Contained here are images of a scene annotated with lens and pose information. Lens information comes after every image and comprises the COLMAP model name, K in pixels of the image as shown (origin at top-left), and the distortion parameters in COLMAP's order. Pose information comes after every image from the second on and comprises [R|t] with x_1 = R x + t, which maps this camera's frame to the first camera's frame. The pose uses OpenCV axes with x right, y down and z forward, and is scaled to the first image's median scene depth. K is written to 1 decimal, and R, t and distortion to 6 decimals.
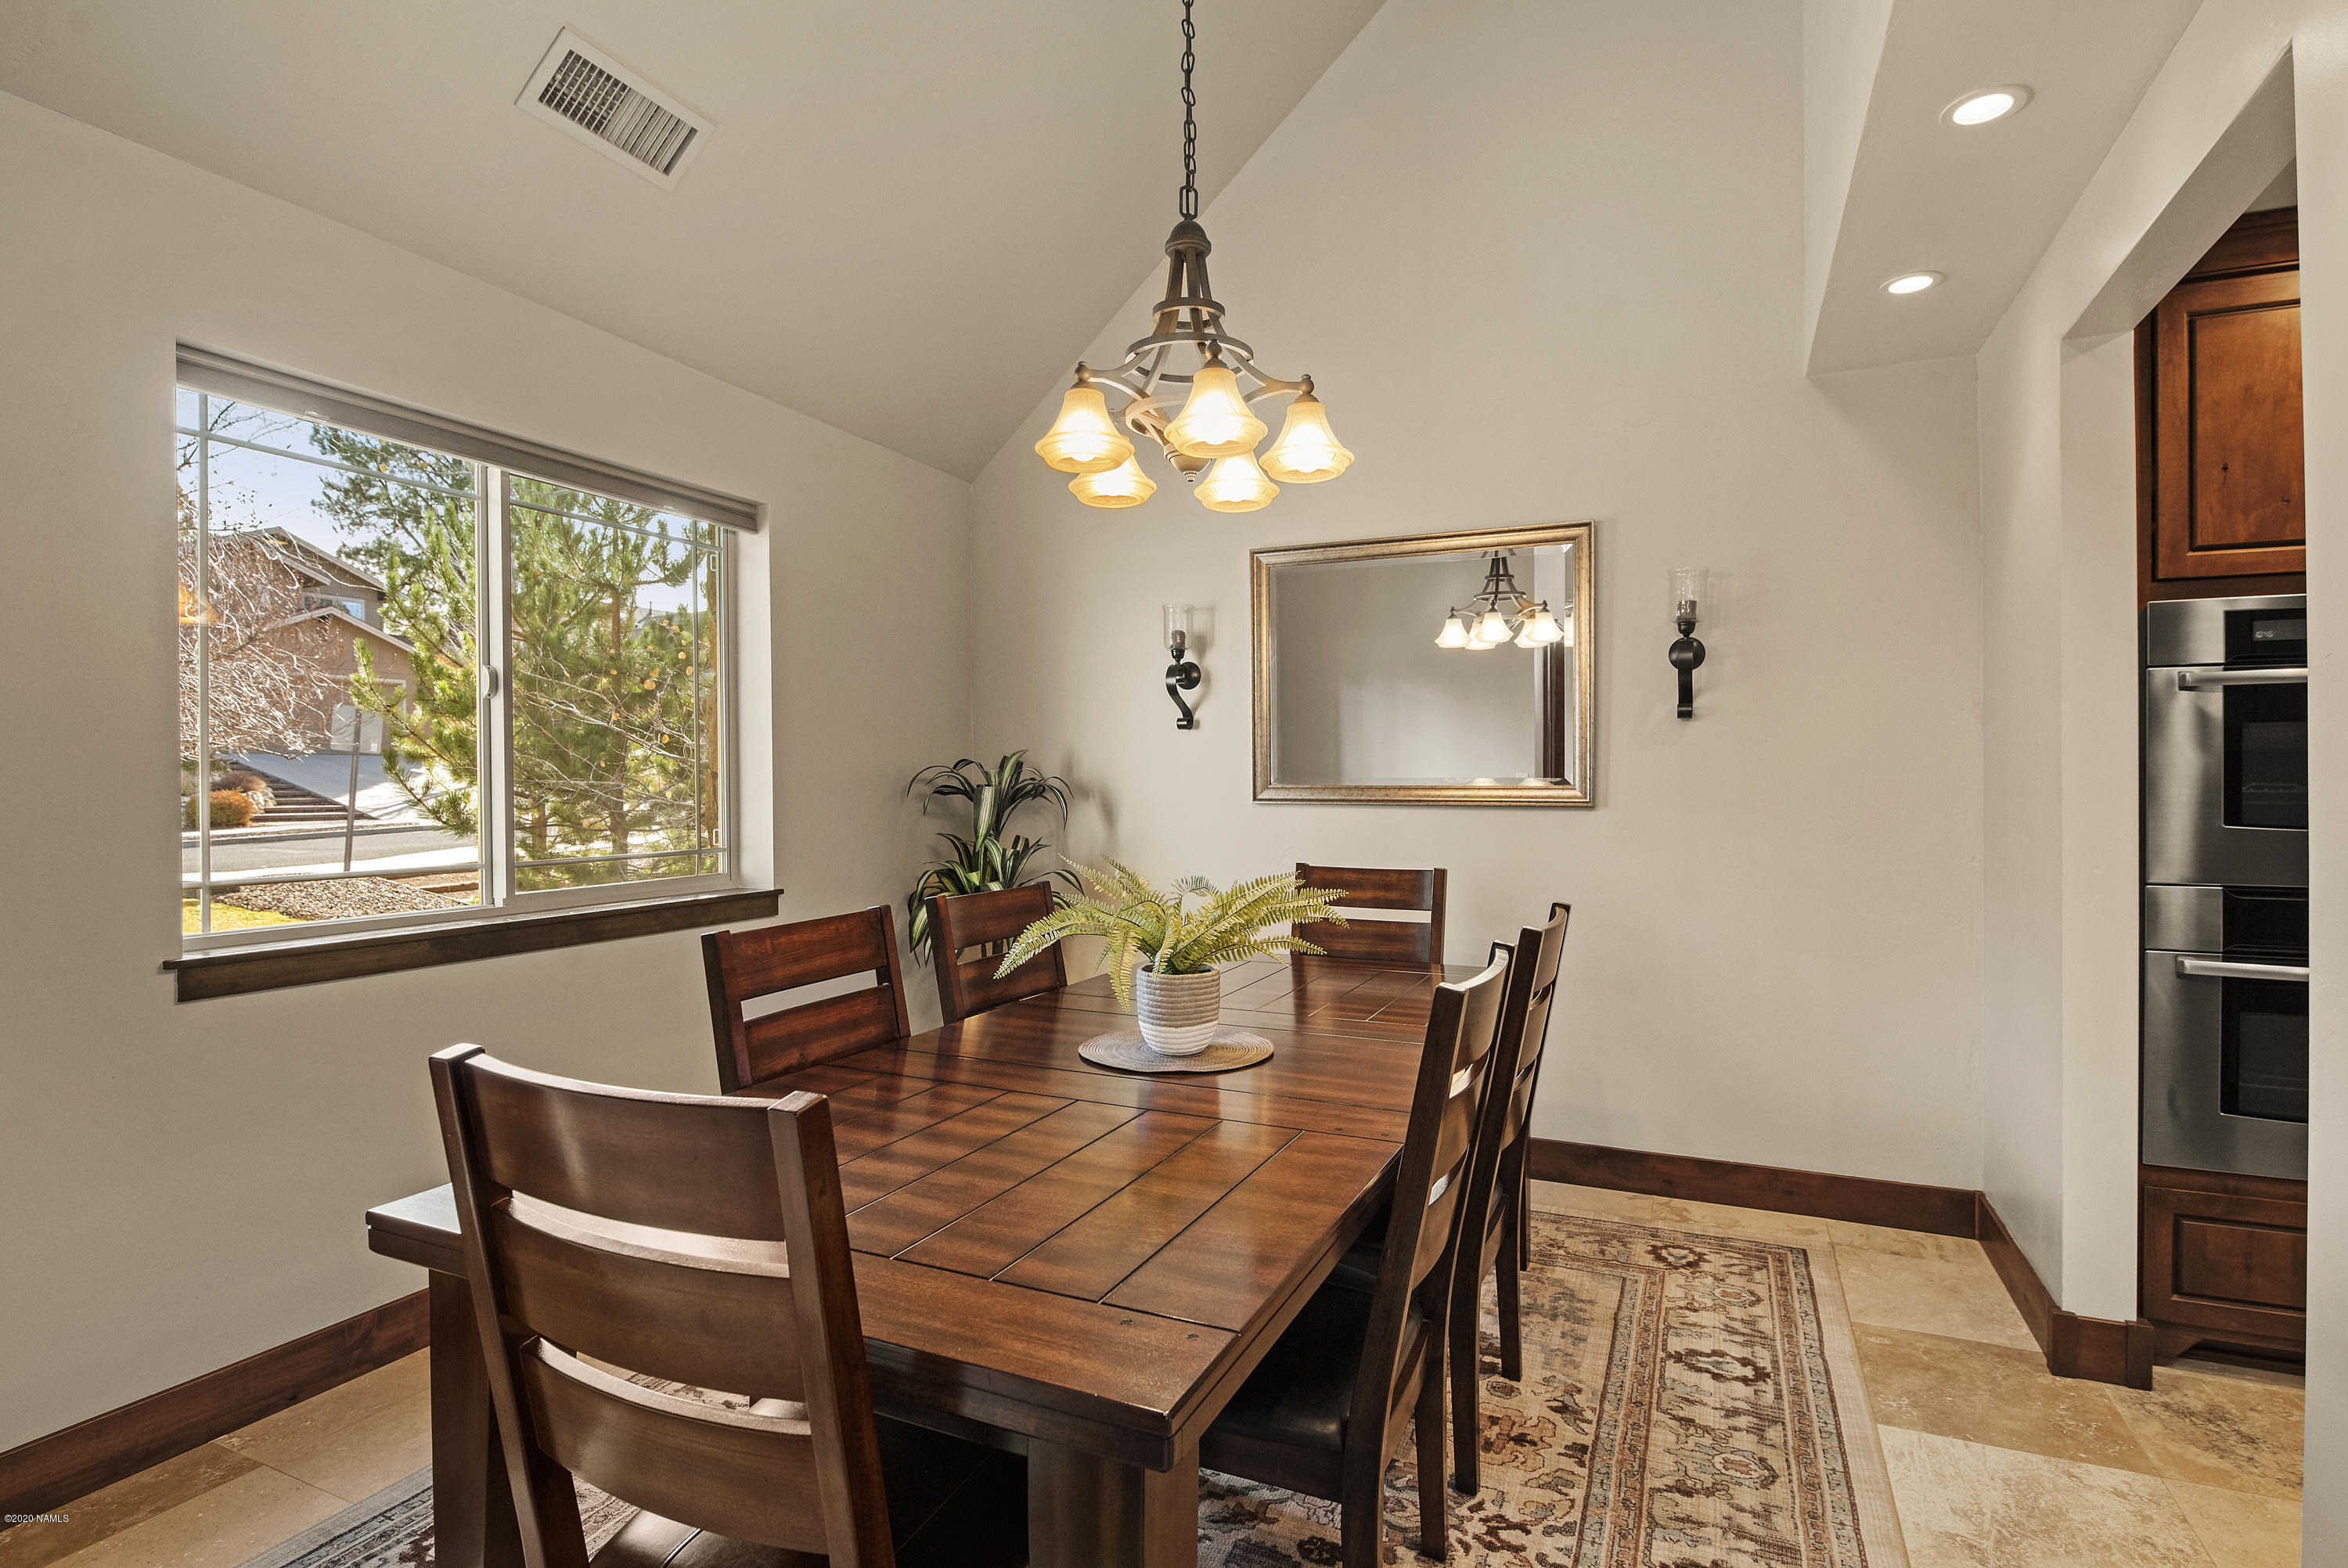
lens RADIAL K [[1151.7, 0, 1174.0], [0, 1151.7, 784.0], [0, 0, 1]] dist [-0.002058, -0.000662]
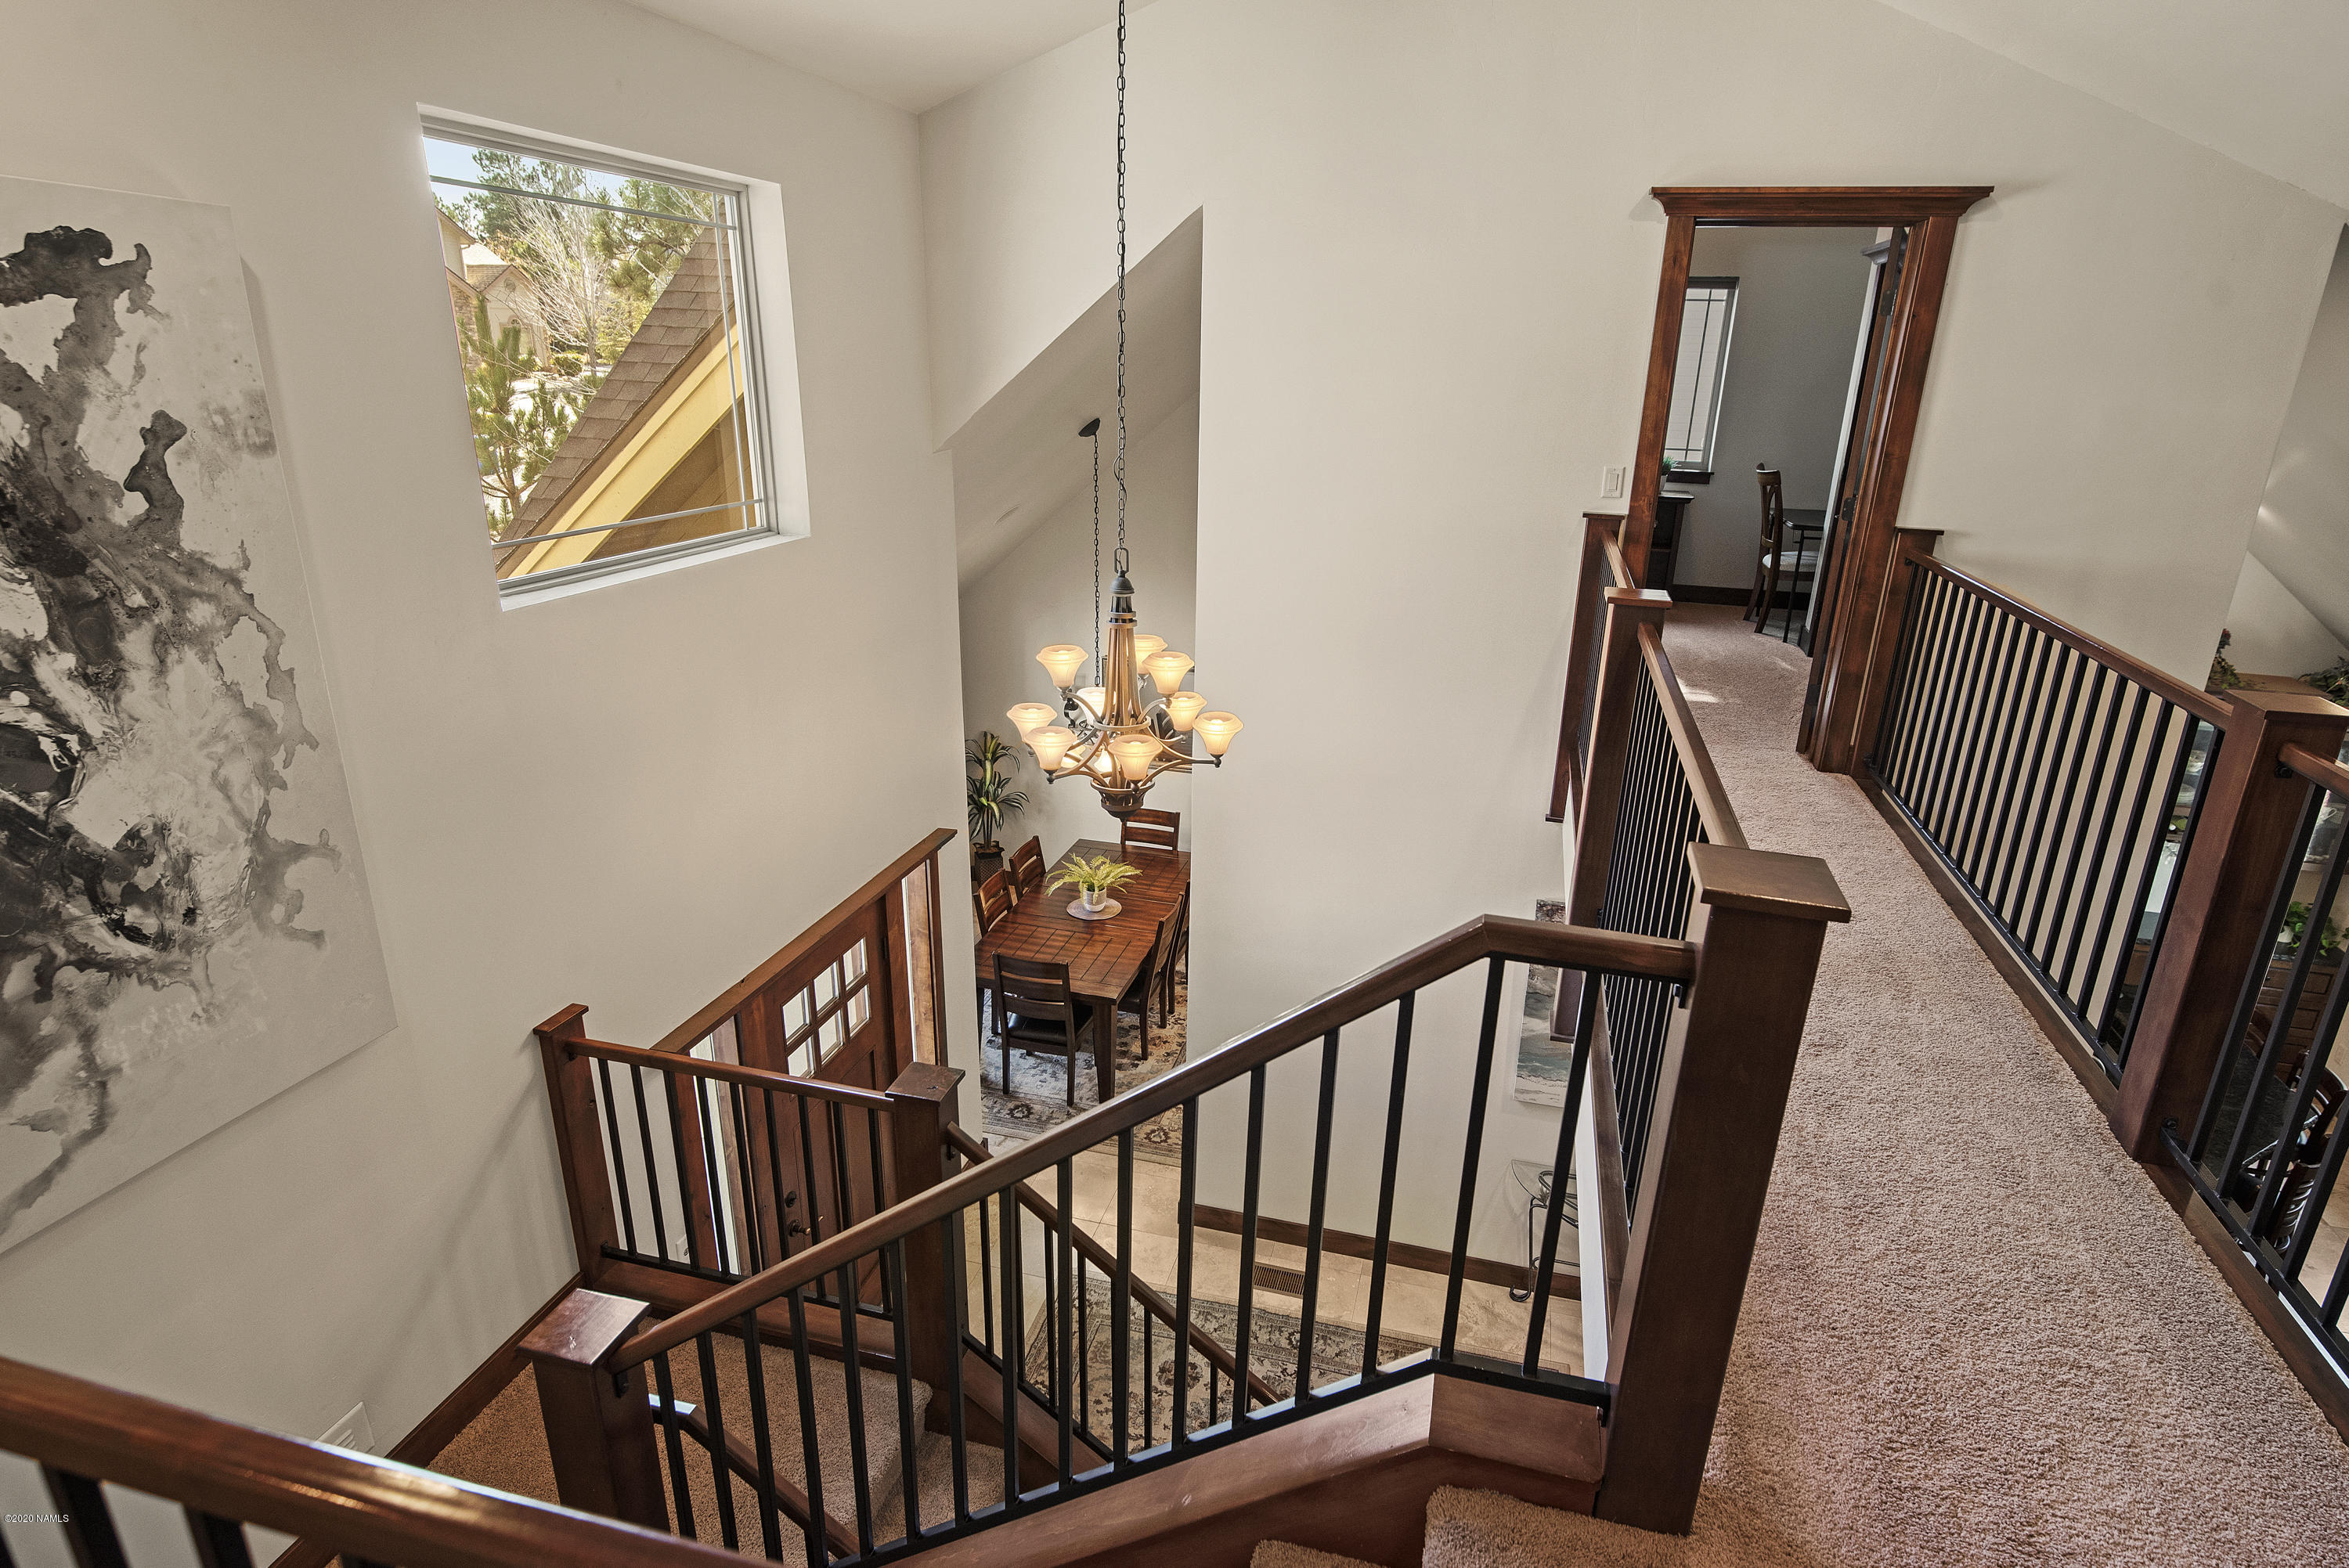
lens RADIAL K [[1265.4, 0, 1174.5], [0, 1265.4, 784.0], [0, 0, 1]] dist [-0.000019, -0.000006]
pose [[0.985531, -0.037227, 0.165354, -0.409364], [-0.018524, 0.946080, 0.323402, -1.489626], [-0.168477, -0.321786, 0.931702, -2.718998]]
